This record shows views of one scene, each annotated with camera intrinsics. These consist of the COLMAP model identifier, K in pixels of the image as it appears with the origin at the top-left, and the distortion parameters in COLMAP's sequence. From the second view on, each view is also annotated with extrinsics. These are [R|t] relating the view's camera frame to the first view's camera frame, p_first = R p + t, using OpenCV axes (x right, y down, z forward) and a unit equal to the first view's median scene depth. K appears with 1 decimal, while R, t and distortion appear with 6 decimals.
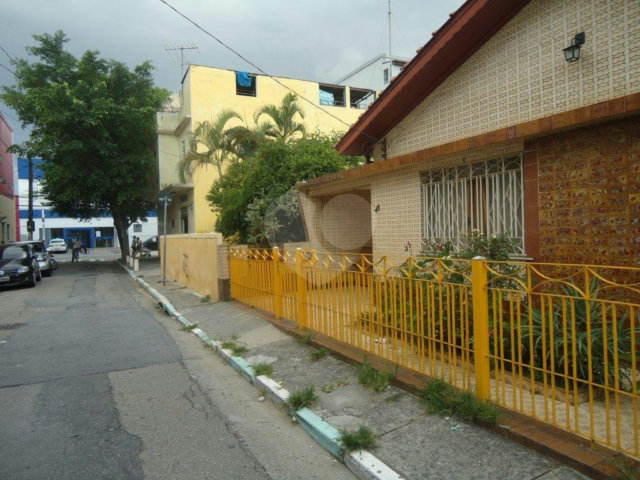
lens RADIAL K [[478.3, 0, 318.9], [0, 478.3, 238.0], [0, 0, 1]] dist [0.005122, -0.002140]
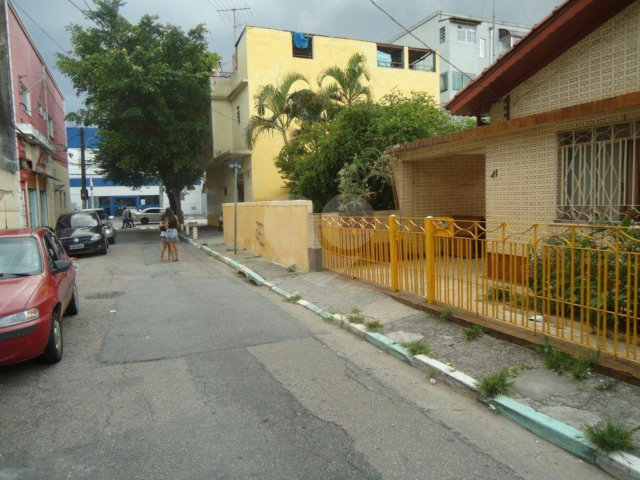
lens RADIAL K [[478.3, 0, 321.7], [0, 478.3, 239.3], [0, 0, 1]] dist [0.005122, -0.002140]
pose [[0.997946, 0.004801, -0.063882, -0.120615], [-0.000369, 0.997602, 0.069216, 0.000429], [0.064061, -0.069050, 0.995554, 0.040307]]
